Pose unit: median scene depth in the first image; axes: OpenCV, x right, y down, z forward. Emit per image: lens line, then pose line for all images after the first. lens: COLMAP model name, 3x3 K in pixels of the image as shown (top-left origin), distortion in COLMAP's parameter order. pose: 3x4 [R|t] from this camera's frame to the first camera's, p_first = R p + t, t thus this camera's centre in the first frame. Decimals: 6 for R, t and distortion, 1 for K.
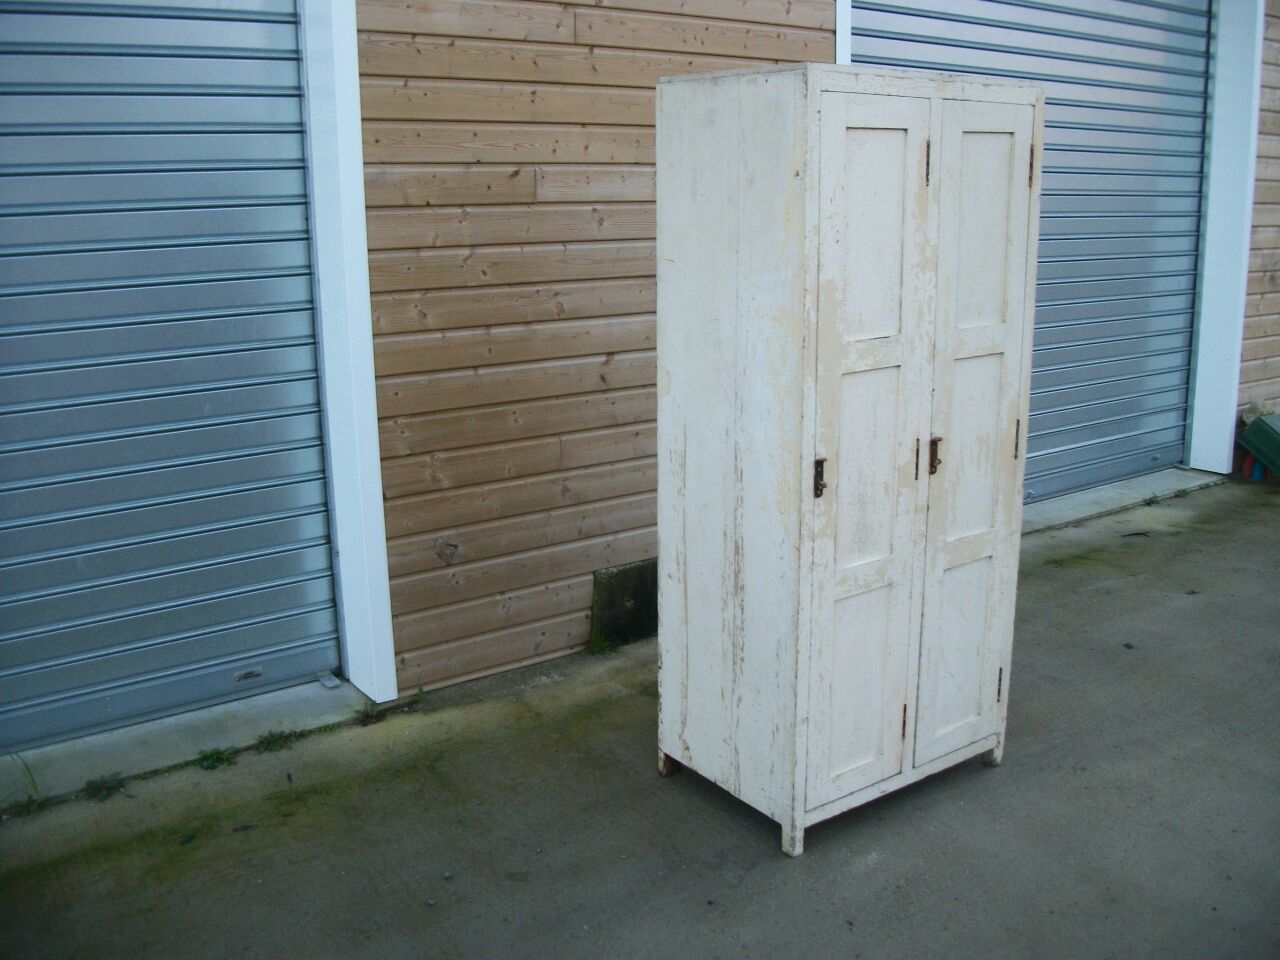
lens RADIAL K [[1209.0, 0, 642.8], [0, 1209.0, 477.2], [0, 0, 1]] dist [-0.109634, 0.000000]
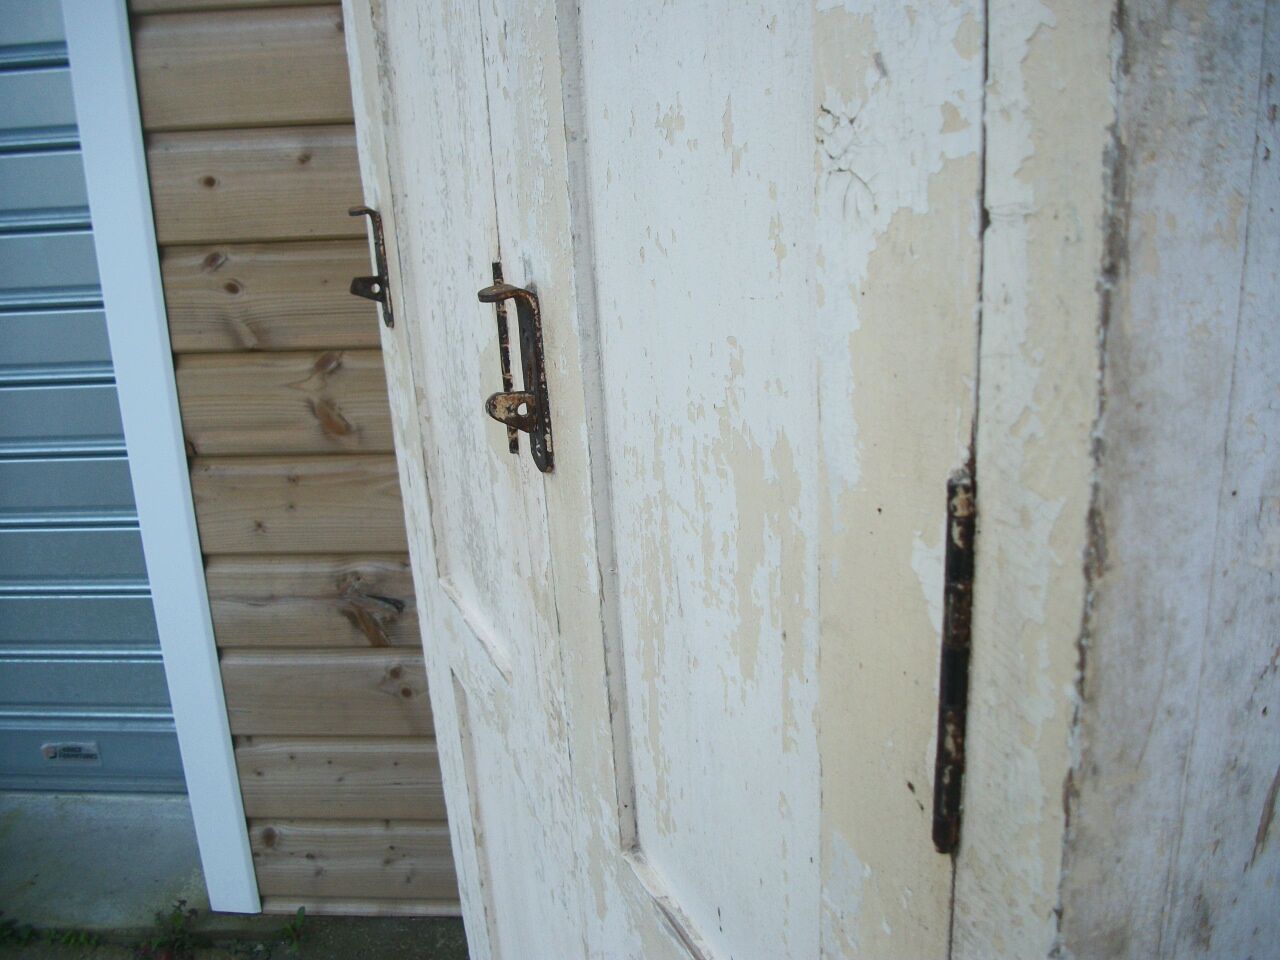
lens RADIAL K [[1209.0, 0, 642.6], [0, 1209.0, 467.5], [0, 0, 1]] dist [-0.109634, 0.000000]
pose [[0.794659, 0.182497, -0.578975, 0.124836], [-0.119174, 0.982082, 0.145990, -0.052382], [0.595243, -0.047013, 0.802169, 0.785956]]
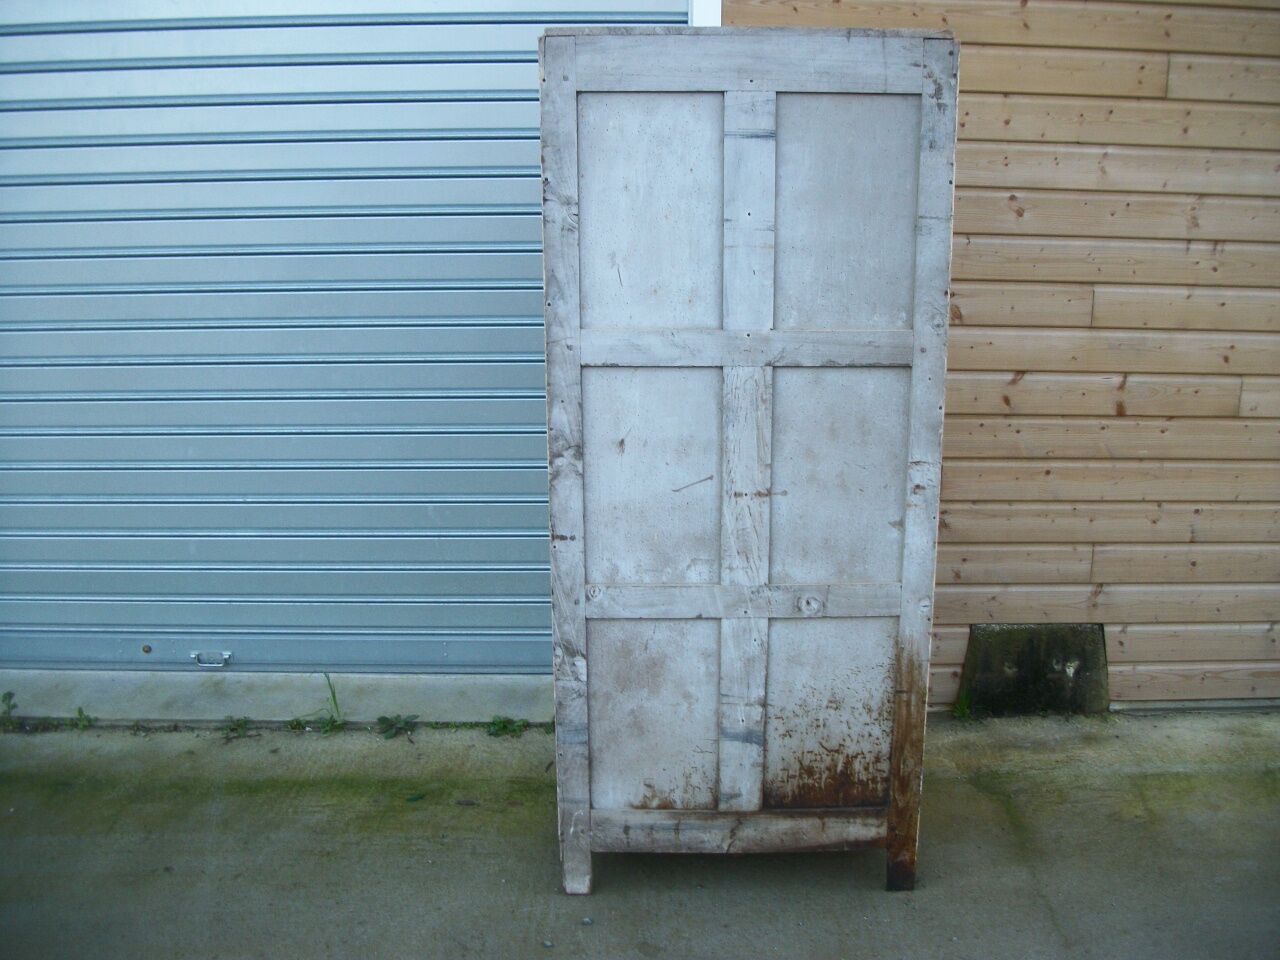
lens RADIAL K [[1209.0, 0, 662.8], [0, 1209.0, 478.1], [0, 0, 1]] dist [-0.109634, 0.000000]
pose [[0.821932, 0.158918, -0.546967, 0.259552], [-0.145219, 0.987022, 0.068552, -0.057221], [0.550762, 0.023085, 0.834343, 0.204503]]
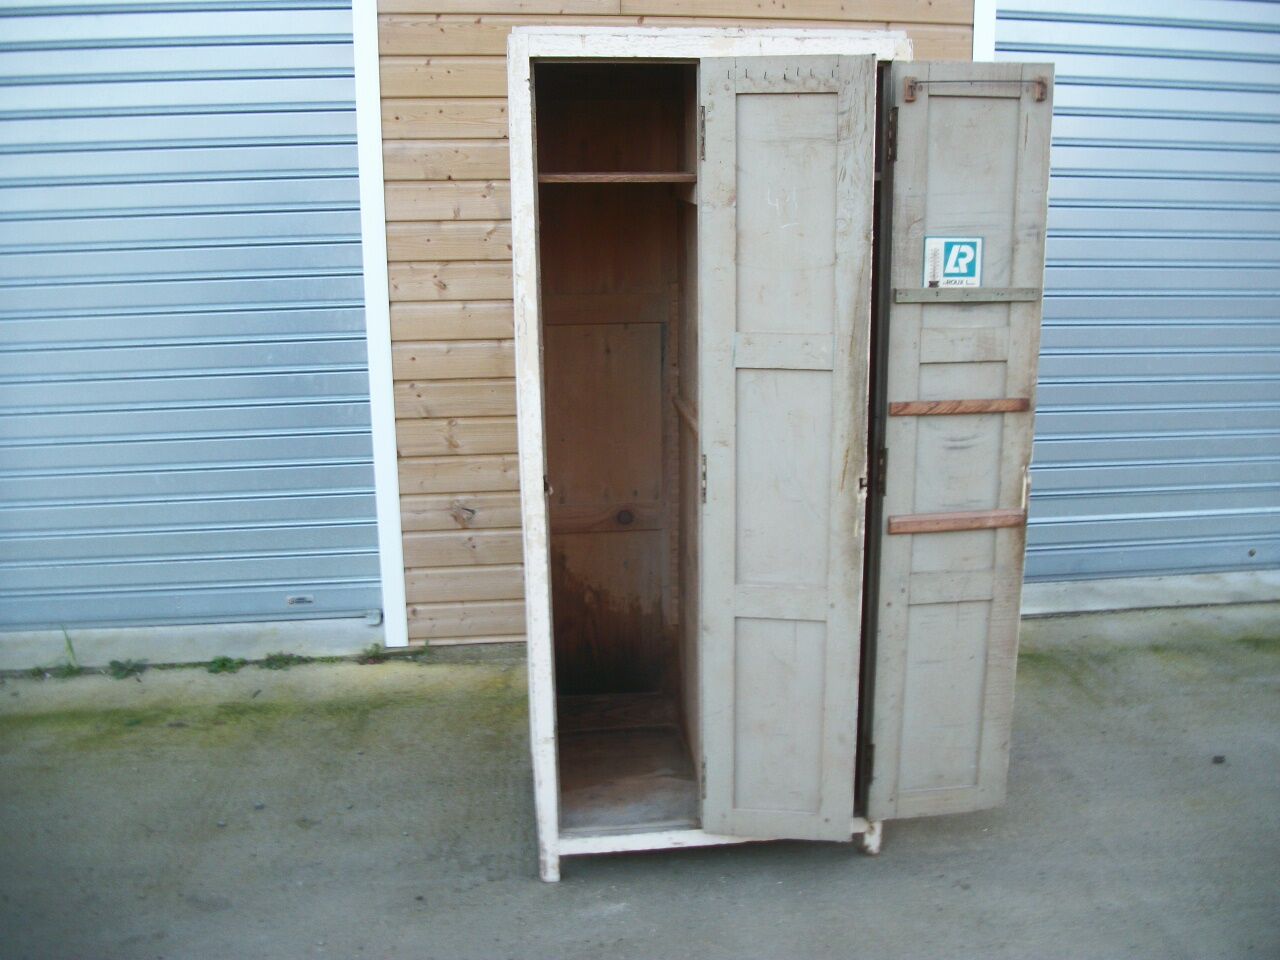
lens RADIAL K [[1209.0, 0, 661.6], [0, 1209.0, 476.4], [0, 0, 1]] dist [-0.109634, 0.000000]
pose [[0.883305, 0.125830, -0.451595, 0.475072], [-0.116327, 0.992008, 0.048876, -0.044096], [0.454136, 0.009361, 0.890883, 0.162972]]
